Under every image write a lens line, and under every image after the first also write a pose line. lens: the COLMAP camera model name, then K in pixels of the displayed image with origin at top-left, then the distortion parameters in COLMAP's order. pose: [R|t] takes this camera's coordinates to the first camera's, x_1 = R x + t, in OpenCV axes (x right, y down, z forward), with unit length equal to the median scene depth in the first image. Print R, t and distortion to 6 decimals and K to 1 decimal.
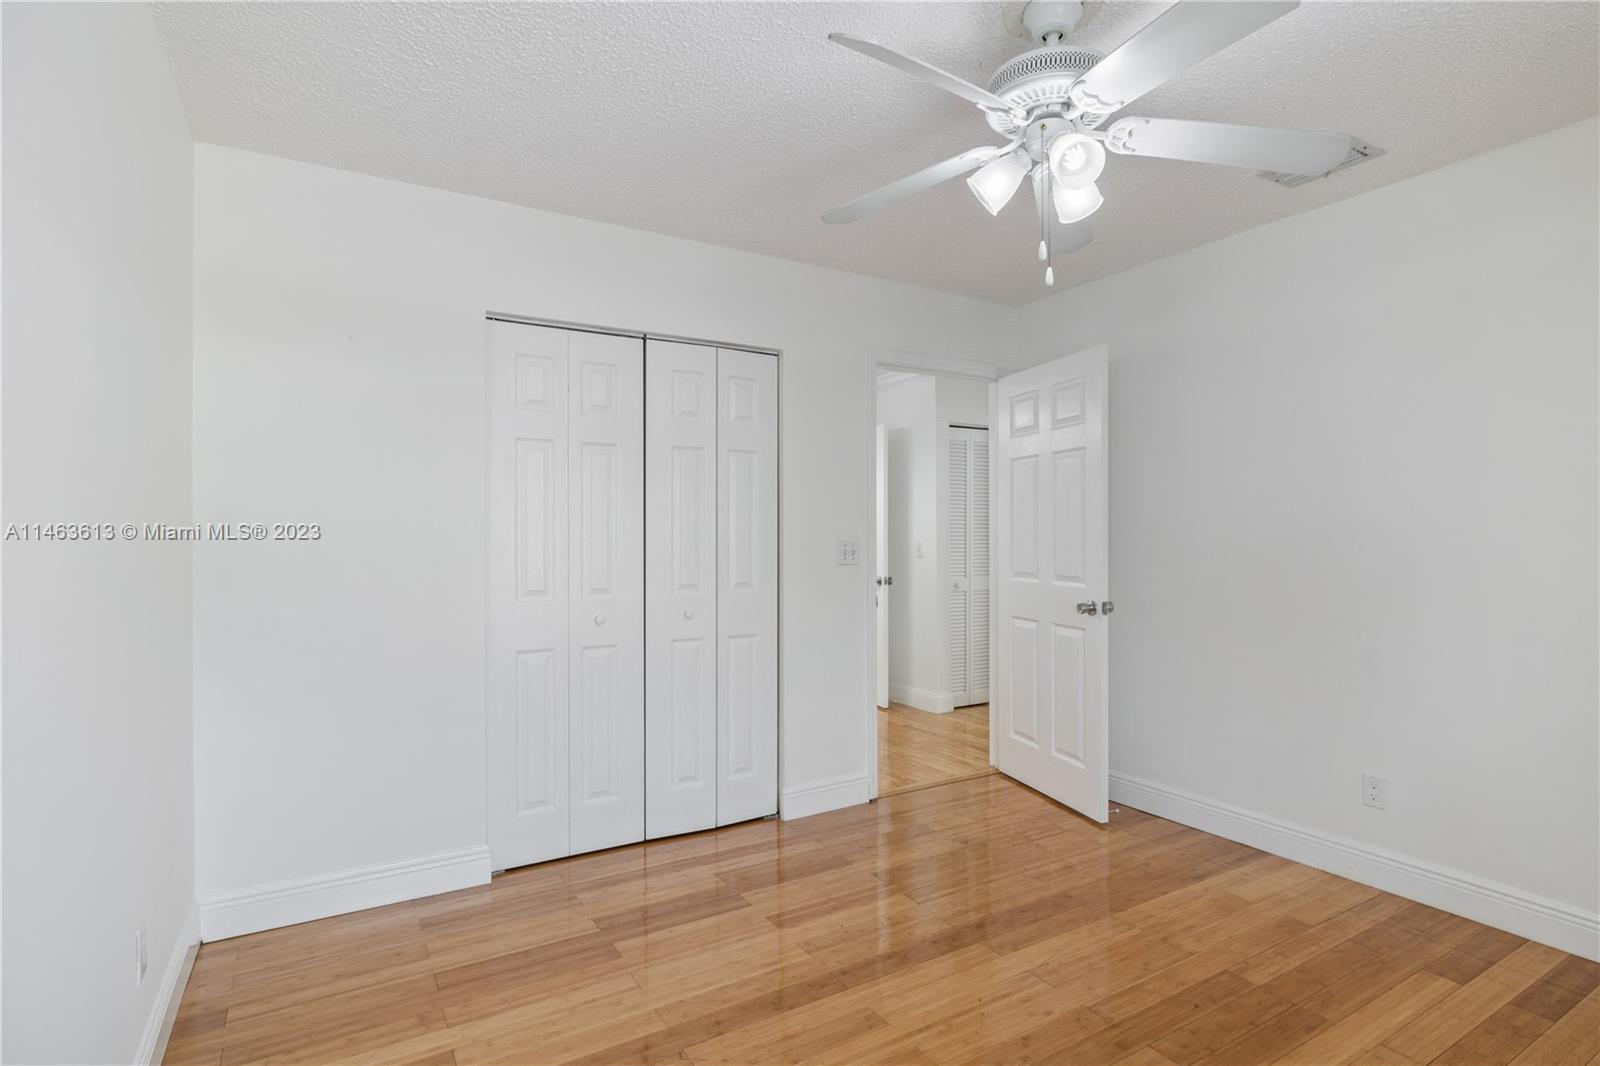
lens RADIAL K [[826.7, 0, 814.0], [0, 826.7, 542.8], [0, 0, 1]] dist [-0.001534, 0.000612]
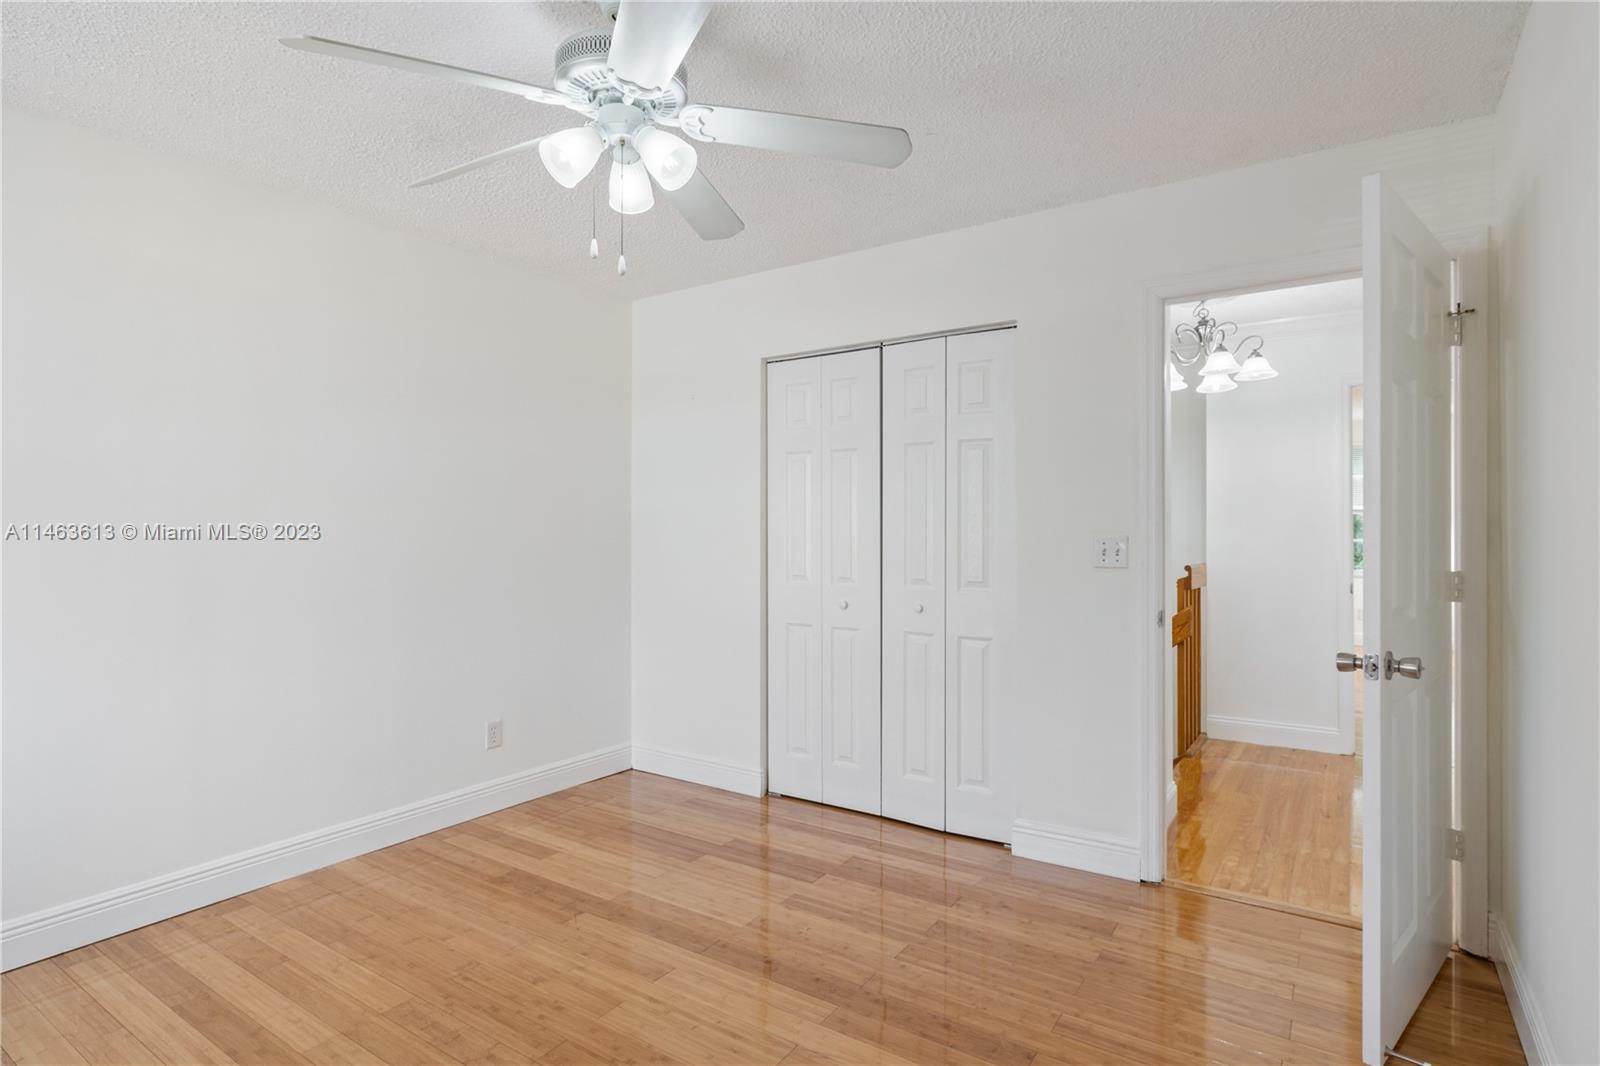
lens RADIAL K [[826.7, 0, 779.0], [0, 826.7, 529.8], [0, 0, 1]] dist [-0.001534, 0.000612]
pose [[0.401157, 0.000772, -0.916009, 0.882666], [-0.010878, 0.999933, -0.003921, -0.004602], [0.915945, 0.011538, 0.401138, 0.547790]]
